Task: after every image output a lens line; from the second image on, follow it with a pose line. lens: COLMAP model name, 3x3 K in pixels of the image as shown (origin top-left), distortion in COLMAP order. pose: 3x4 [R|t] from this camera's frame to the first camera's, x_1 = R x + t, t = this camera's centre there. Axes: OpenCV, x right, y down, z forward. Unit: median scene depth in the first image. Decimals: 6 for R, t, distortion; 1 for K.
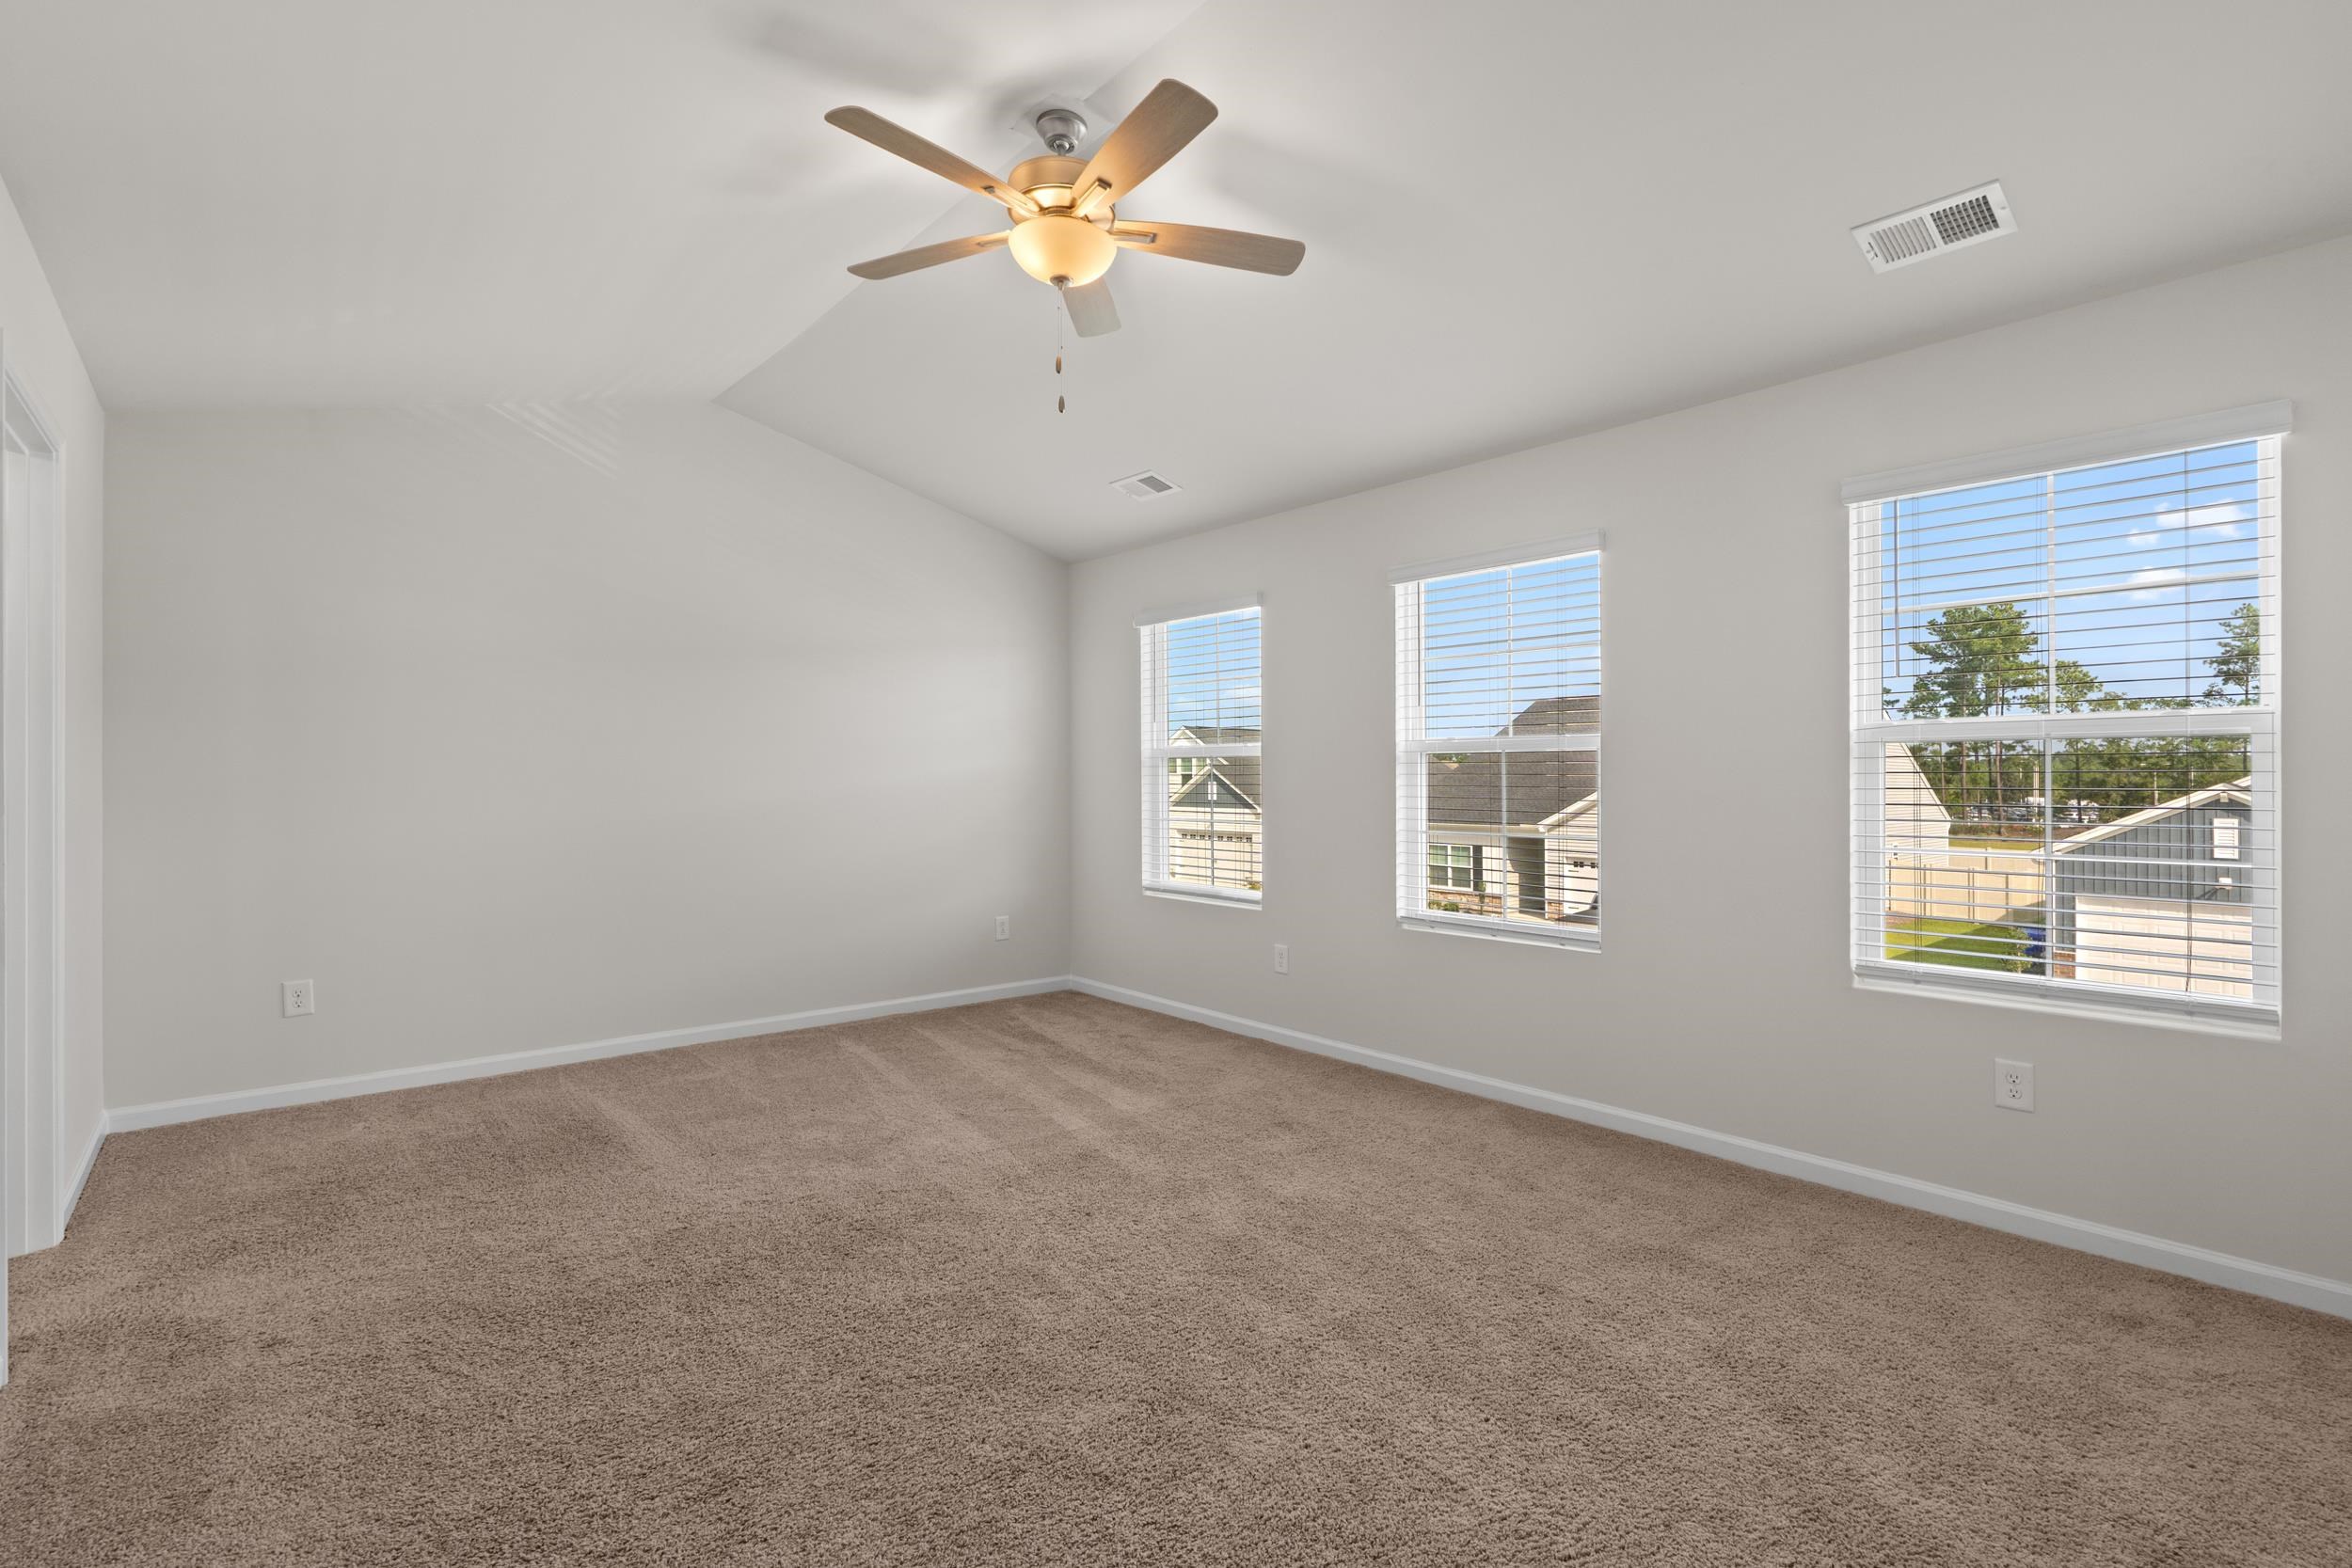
lens RADIAL K [[1068.1, 0, 1170.7], [0, 1068.1, 772.3], [0, 0, 1]] dist [-0.005791, 0.003141]
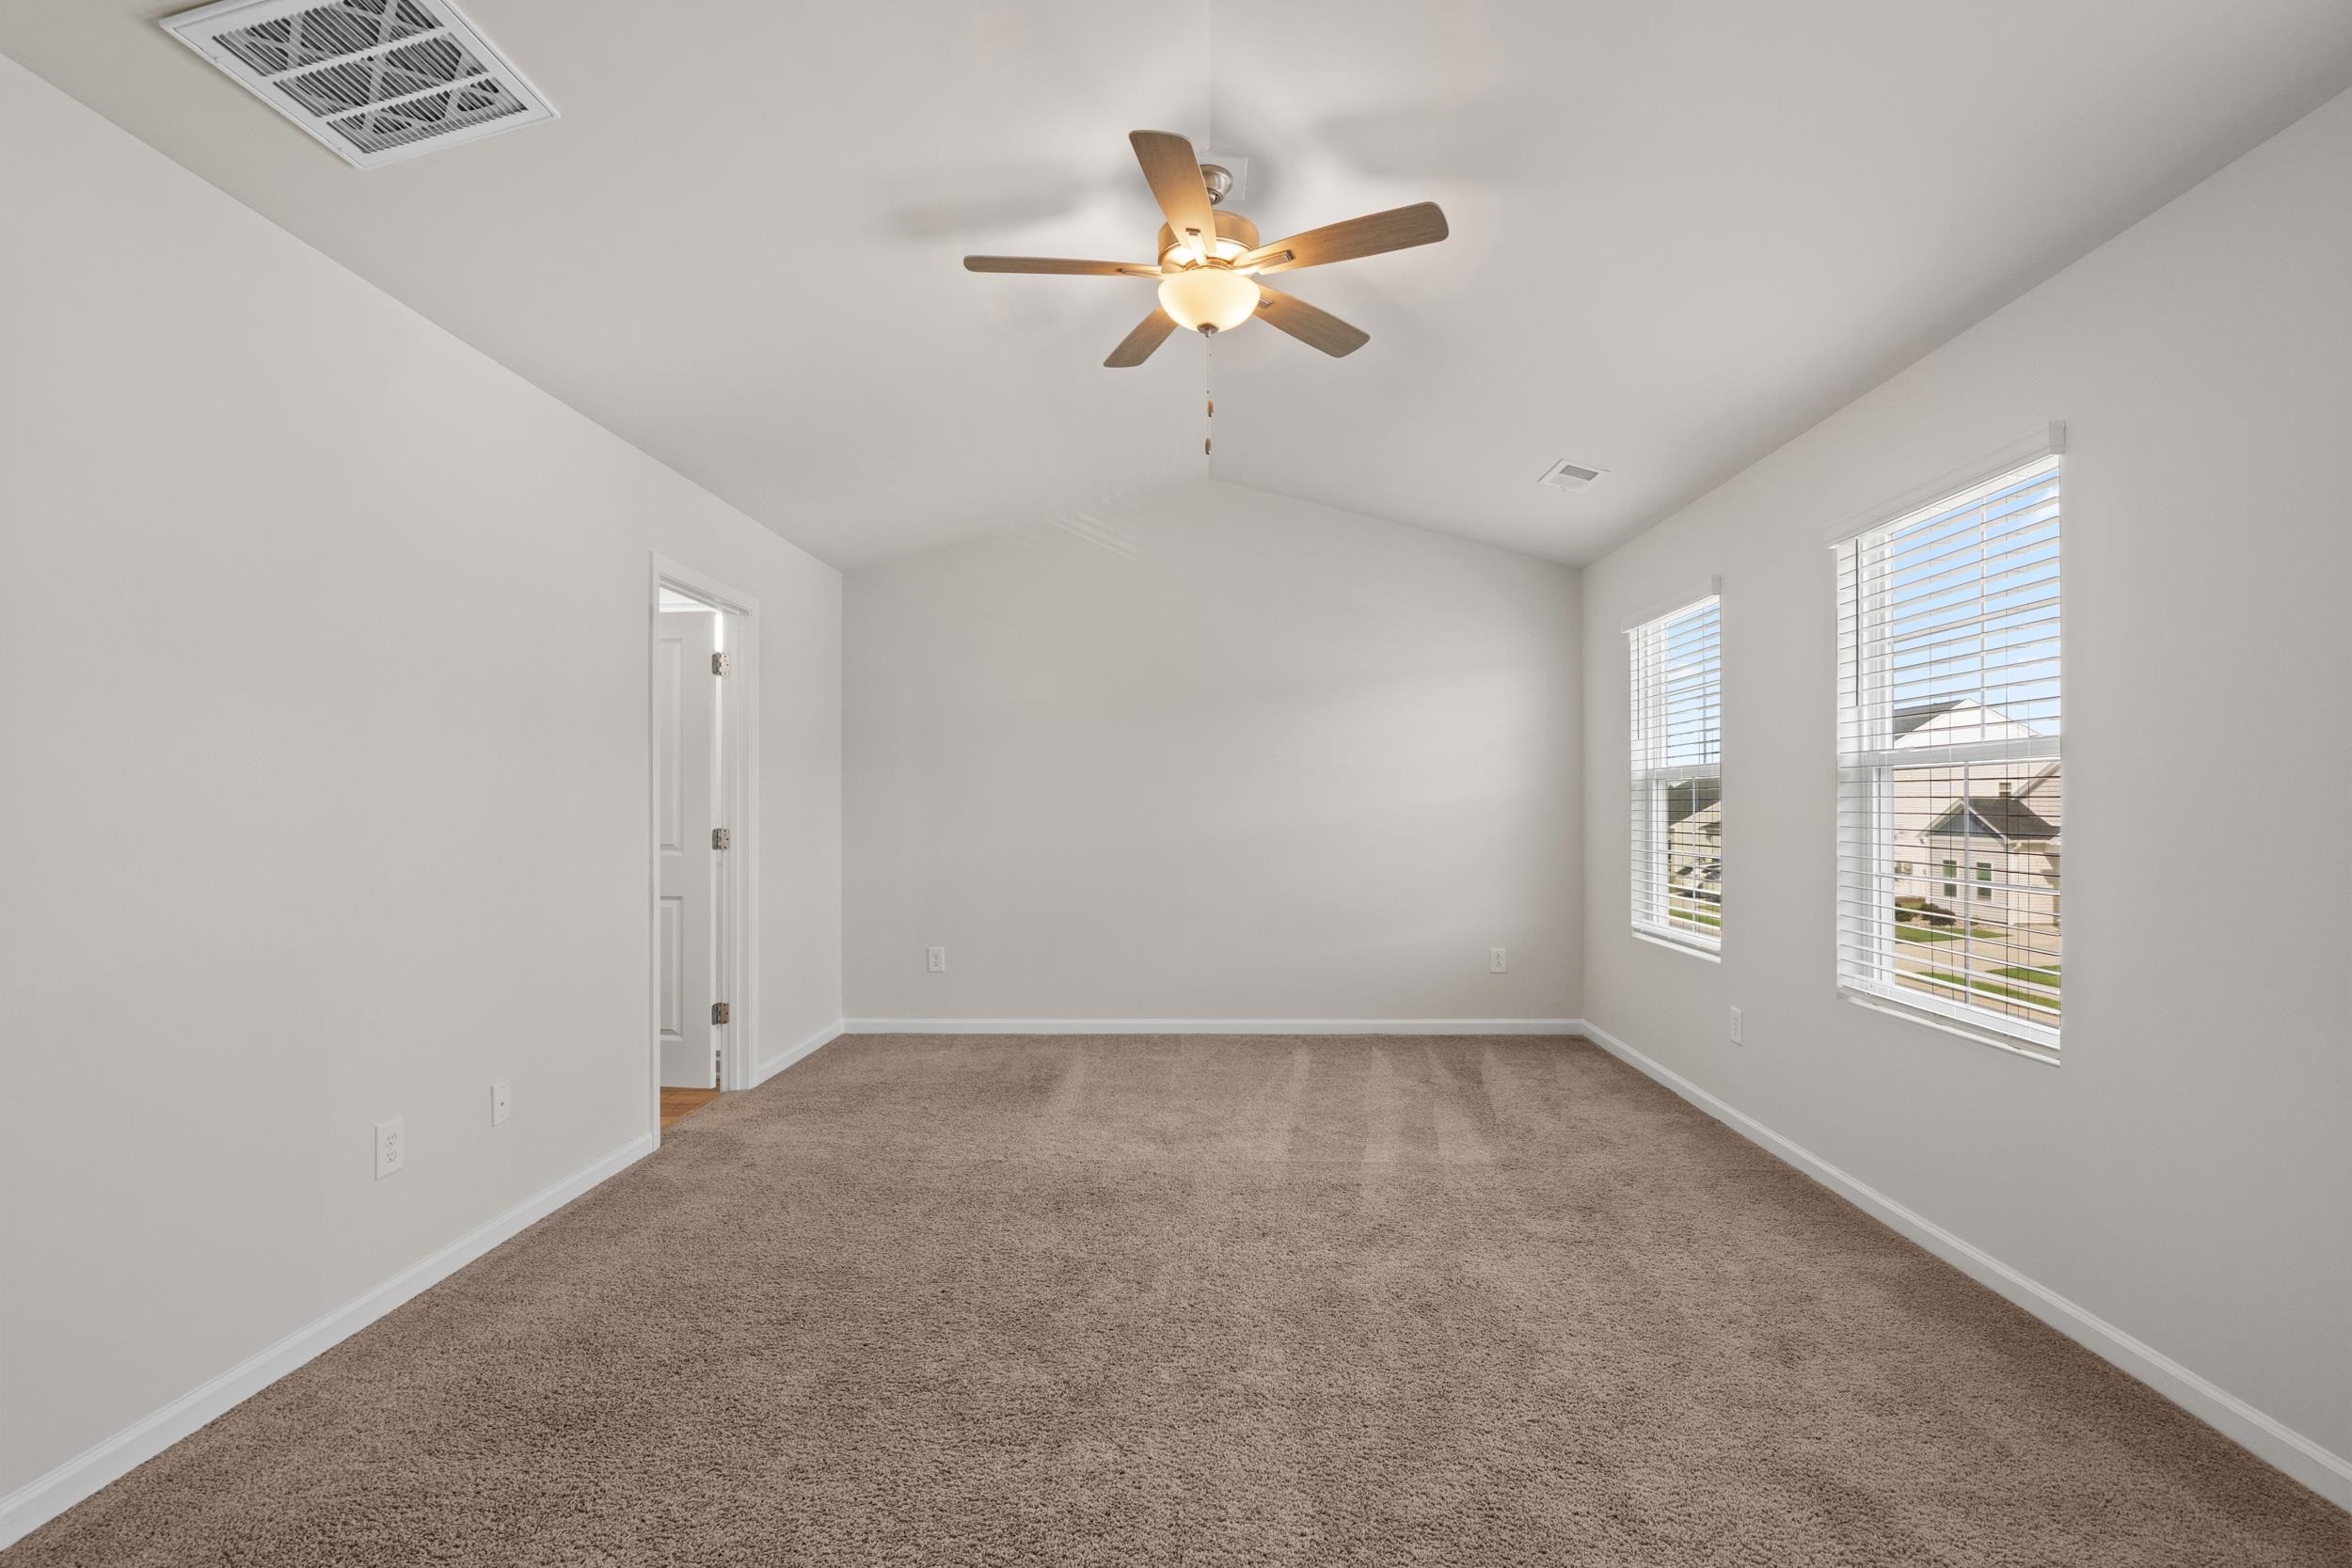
lens RADIAL K [[1068.1, 0, 1172.8], [0, 1068.1, 800.9], [0, 0, 1]] dist [-0.005791, 0.003141]
pose [[0.752041, -0.006103, -0.659089, 0.461493], [0.006846, 0.999976, -0.001447, 0.002736], [0.659081, -0.003424, 0.752064, 0.158118]]
